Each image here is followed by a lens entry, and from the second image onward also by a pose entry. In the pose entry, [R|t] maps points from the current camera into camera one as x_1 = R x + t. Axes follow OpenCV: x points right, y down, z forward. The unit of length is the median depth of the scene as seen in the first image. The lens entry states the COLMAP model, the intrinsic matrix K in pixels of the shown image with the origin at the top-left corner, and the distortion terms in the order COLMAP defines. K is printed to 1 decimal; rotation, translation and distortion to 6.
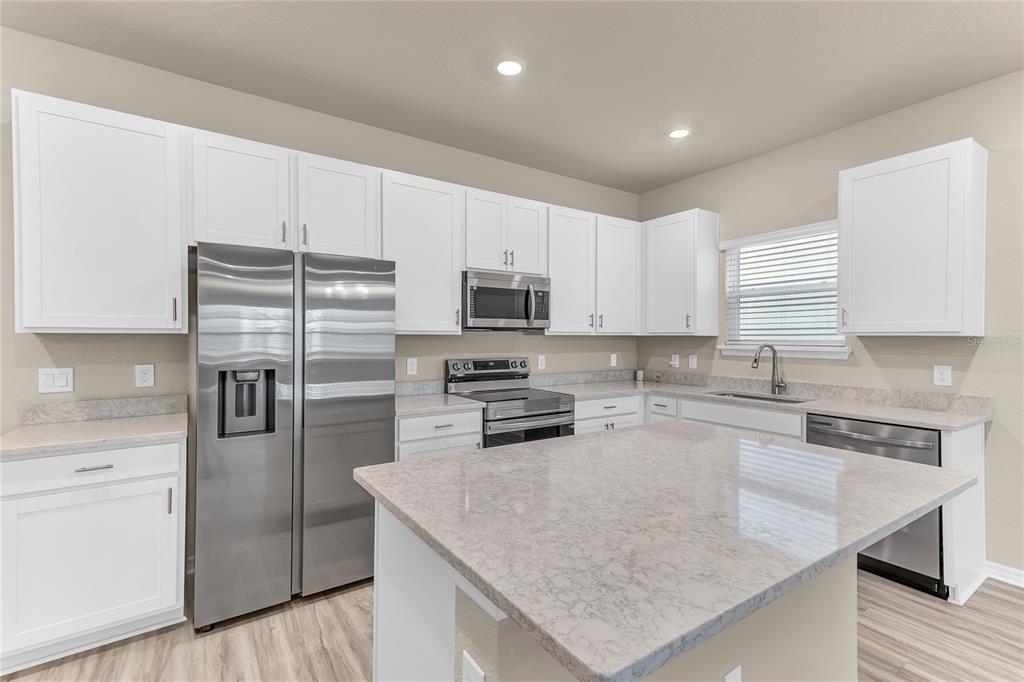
lens RADIAL K [[456.5, 0, 512.0], [0, 456.5, 341.0], [0, 0, 1]] dist [0.001656, 0.000446]
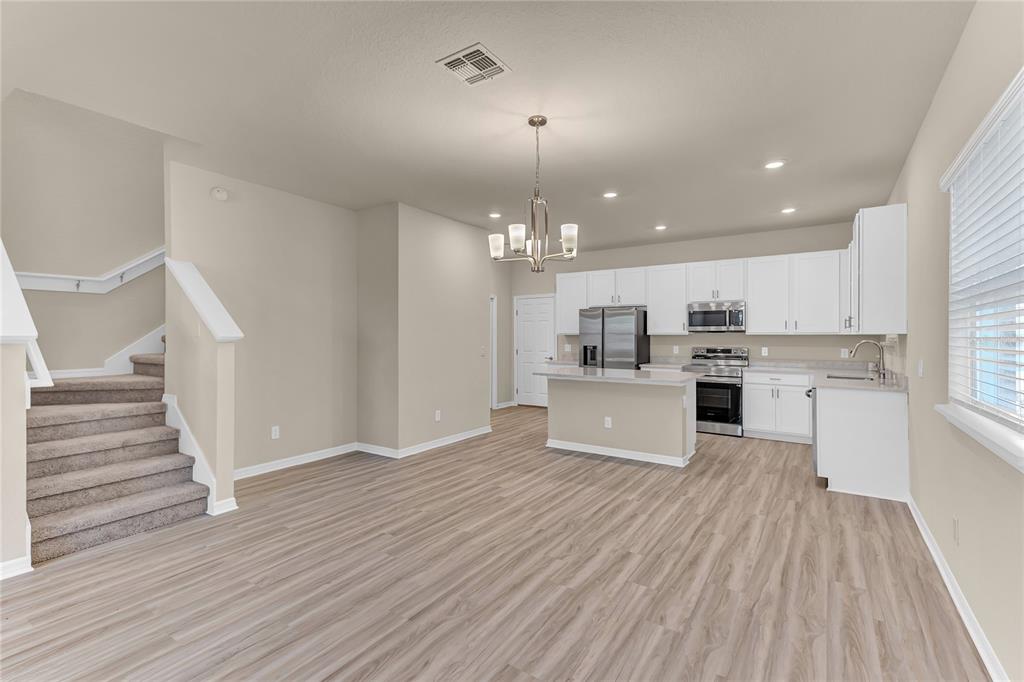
lens RADIAL K [[475.9, 0, 512.0], [0, 475.9, 341.0], [0, 0, 1]] dist [0.026543, 0.000206]
pose [[0.363477, 0.009293, -0.931557, 1.478600], [-0.008269, 0.999943, 0.006749, 0.006106], [0.931566, 0.005250, 0.363533, -0.481023]]
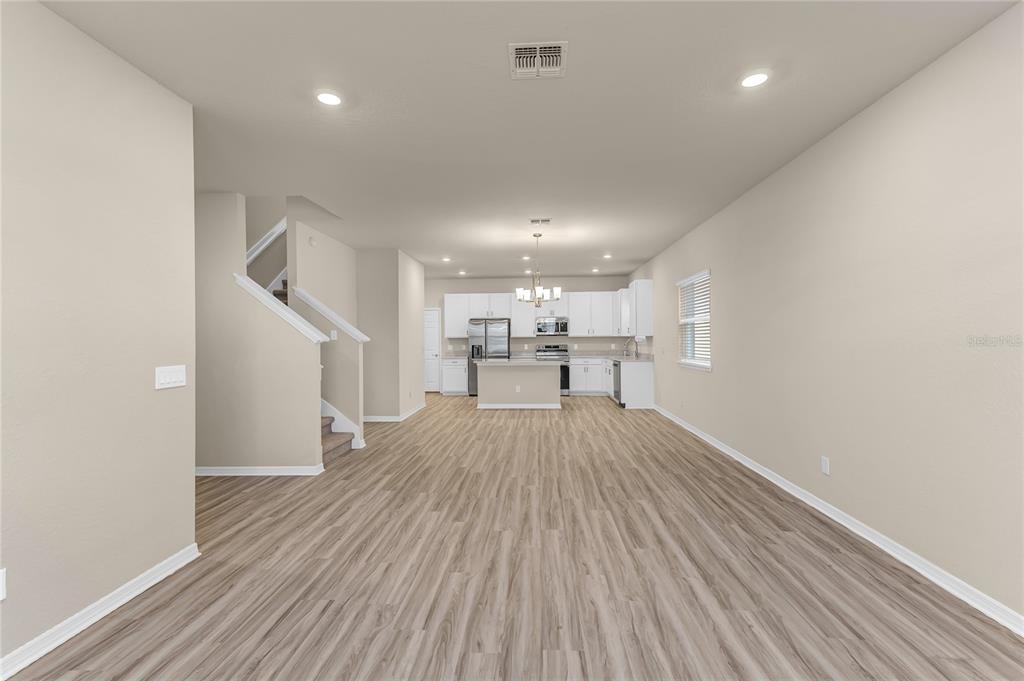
lens RADIAL K [[475.9, 0, 512.0], [0, 475.9, 340.5], [0, 0, 1]] dist [0.026543, 0.000206]
pose [[0.790366, -0.005135, -0.612613, 1.737712], [0.004185, 0.999987, -0.002983, 0.018307], [0.612621, -0.000206, 0.790377, -1.721330]]
